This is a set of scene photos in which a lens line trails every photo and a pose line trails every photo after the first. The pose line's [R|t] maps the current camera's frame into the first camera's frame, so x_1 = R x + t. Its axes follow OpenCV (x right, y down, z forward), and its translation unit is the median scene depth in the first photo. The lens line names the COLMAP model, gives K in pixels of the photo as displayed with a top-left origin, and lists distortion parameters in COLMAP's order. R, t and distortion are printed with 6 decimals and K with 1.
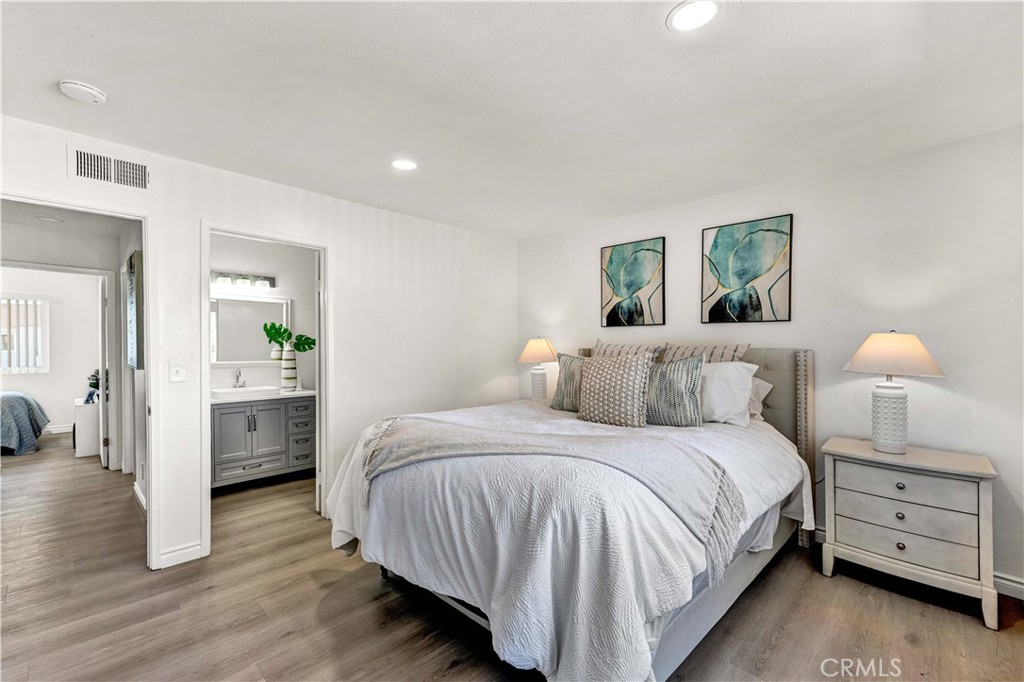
lens RADIAL K [[439.8, 0, 510.0], [0, 439.8, 344.4], [0, 0, 1]] dist [0.001772, 0.000338]
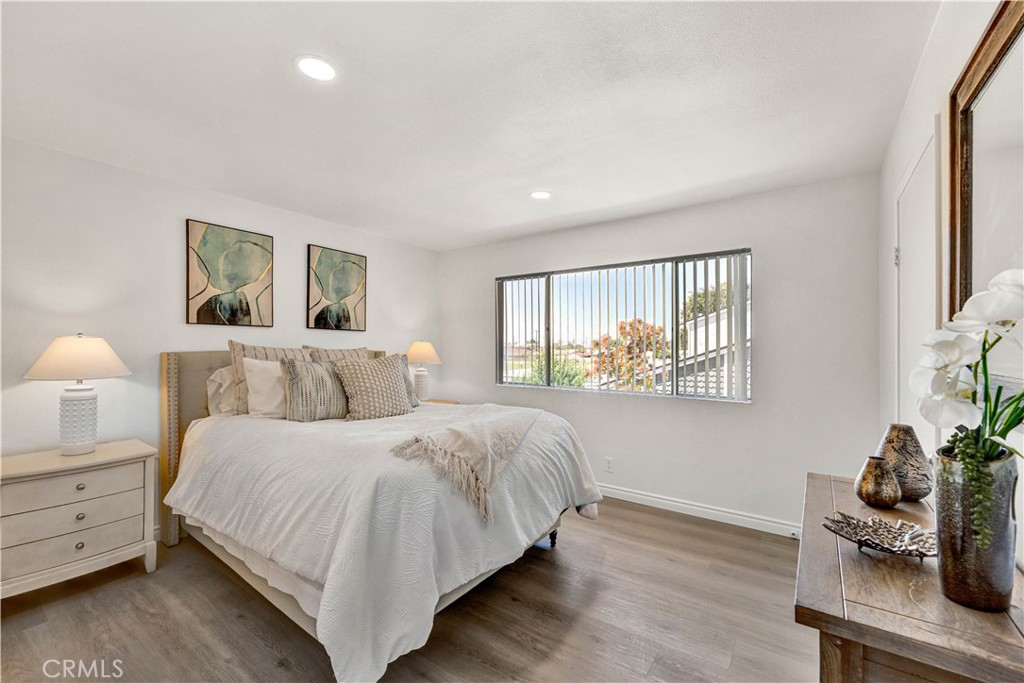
lens RADIAL K [[416.7, 0, 511.2], [0, 416.7, 346.5], [0, 0, 1]] dist [-0.003026, -0.000224]
pose [[-0.157078, 0.004075, 0.987578, -0.617173], [-0.004939, 0.999976, -0.004911, 0.000404], [-0.987574, -0.005649, -0.157054, 0.595738]]
